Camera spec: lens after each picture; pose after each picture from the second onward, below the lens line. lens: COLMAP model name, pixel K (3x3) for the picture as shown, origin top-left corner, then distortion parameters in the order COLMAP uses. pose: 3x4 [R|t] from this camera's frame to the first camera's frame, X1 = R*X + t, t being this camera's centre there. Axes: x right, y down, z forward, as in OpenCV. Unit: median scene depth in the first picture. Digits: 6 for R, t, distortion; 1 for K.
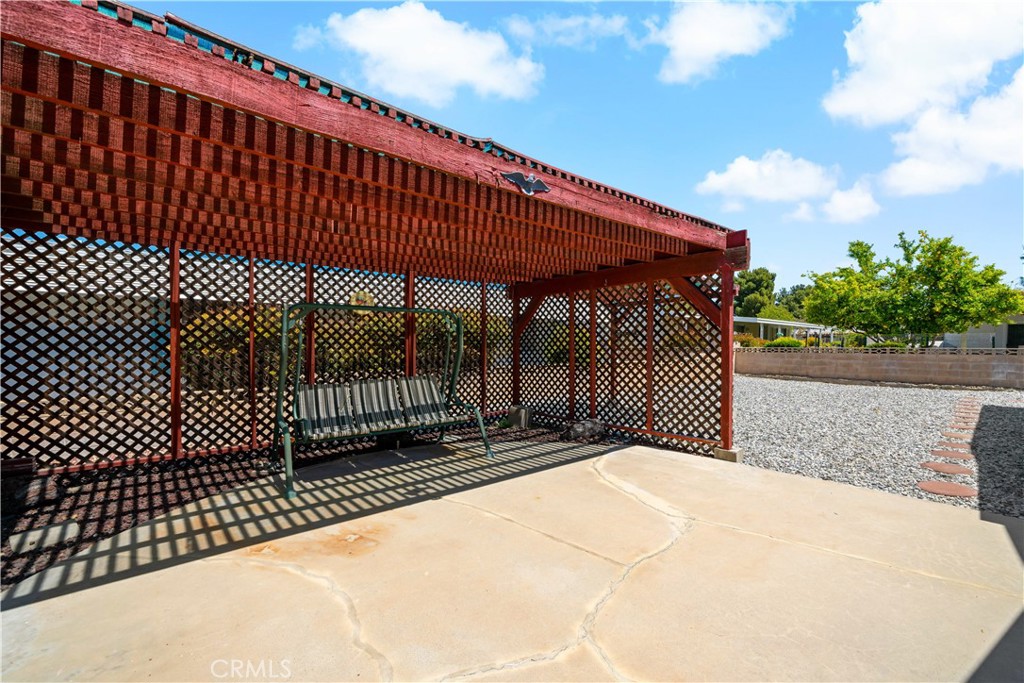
lens RADIAL K [[413.1, 0, 512.8], [0, 413.1, 352.5], [0, 0, 1]] dist [0.012285, -0.000102]
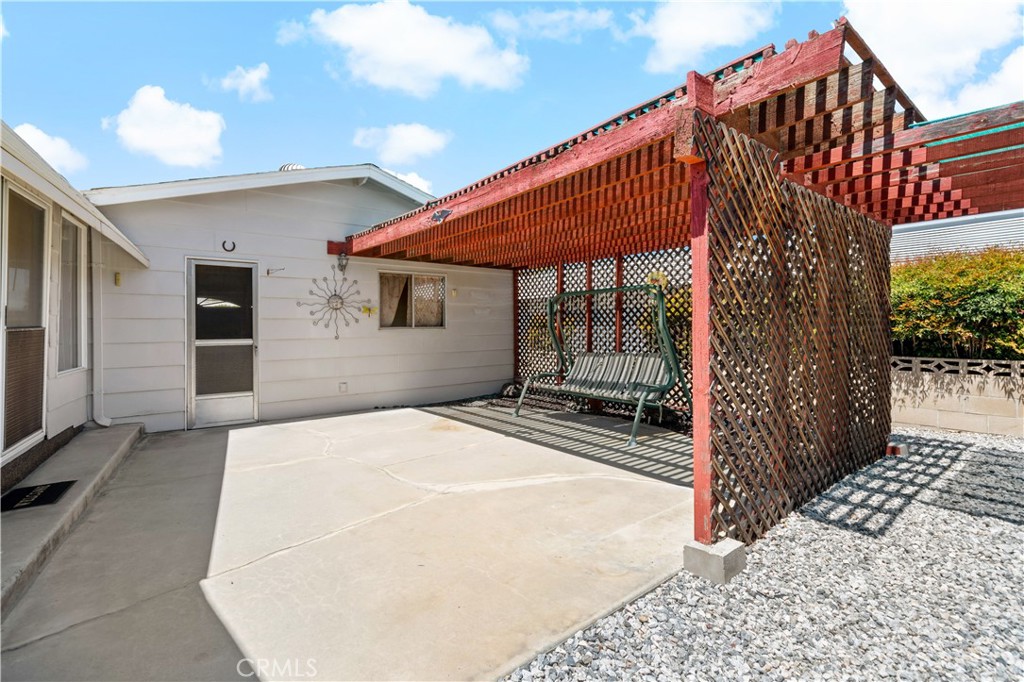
lens RADIAL K [[491.6, 0, 512.9], [0, 491.6, 322.7], [0, 0, 1]] dist [-0.001540, -0.000198]
pose [[-0.031738, -0.000015, -0.999496, 1.338845], [-0.004182, 0.999991, 0.000118, -0.020153], [0.999487, 0.004183, -0.031738, 0.986033]]
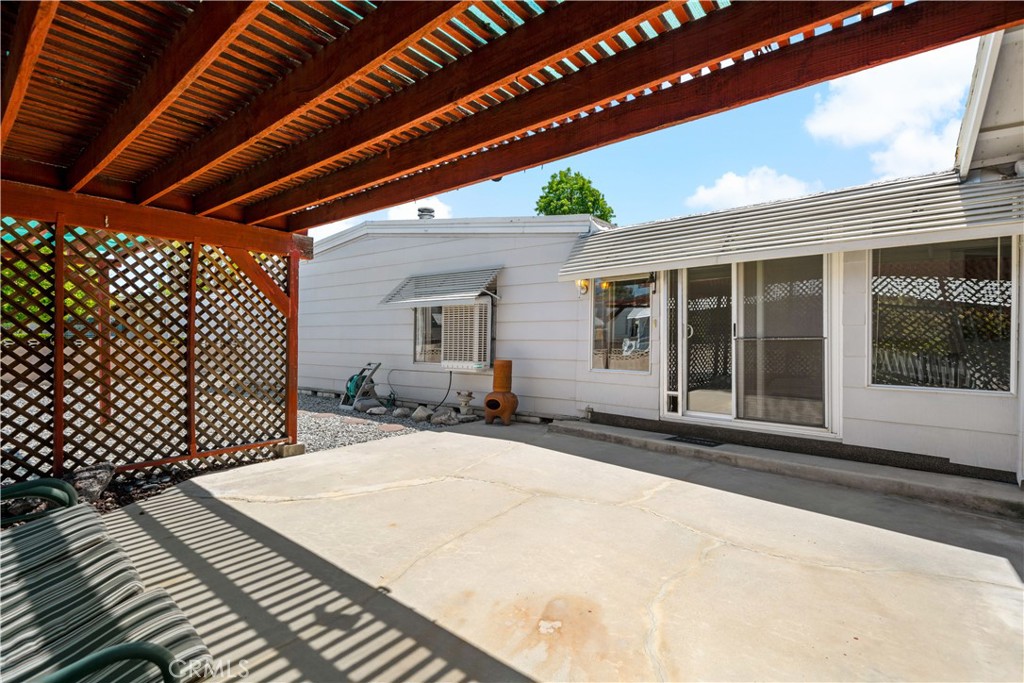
lens RADIAL K [[479.6, 0, 510.1], [0, 479.6, 342.6], [0, 0, 1]] dist [0.000290, -0.000079]
pose [[-0.177029, -0.000325, 0.984206, -0.808254], [0.009324, 0.999955, 0.002007, 0.004558], [-0.984161, 0.009532, -0.177018, 0.865740]]
